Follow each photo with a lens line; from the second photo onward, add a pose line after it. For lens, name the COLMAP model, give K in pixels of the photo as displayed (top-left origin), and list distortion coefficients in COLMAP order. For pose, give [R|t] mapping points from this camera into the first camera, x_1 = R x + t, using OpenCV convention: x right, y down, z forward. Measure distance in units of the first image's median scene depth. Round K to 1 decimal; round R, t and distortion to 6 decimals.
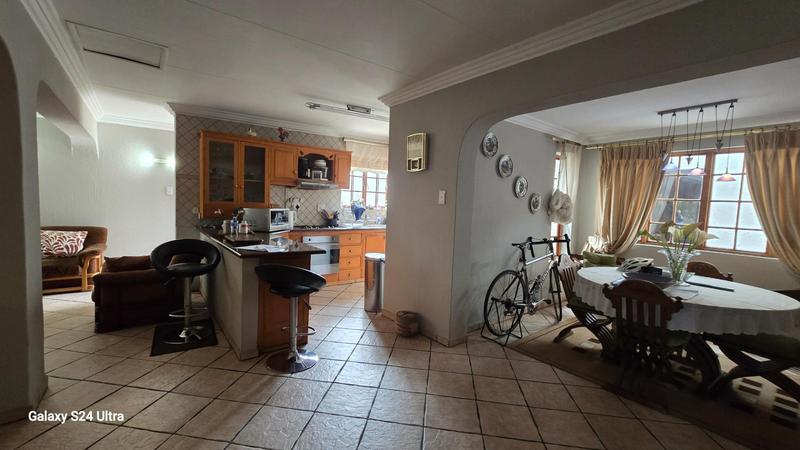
lens RADIAL K [[330.5, 0, 397.8], [0, 330.5, 225.0], [0, 0, 1]] dist [-0.001672, 0.000040]
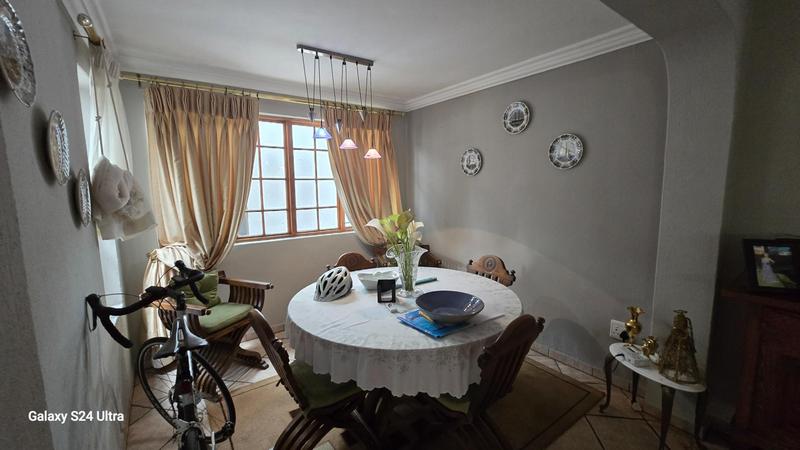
lens RADIAL K [[322.2, 0, 400.0], [0, 322.2, 225.0], [0, 0, 1]] dist [-0.000168, -0.000007]
pose [[0.018148, -0.164322, 0.986240, 0.097504], [0.078170, 0.983616, 0.162446, -0.070480], [-0.996775, 0.074147, 0.030696, 0.704356]]
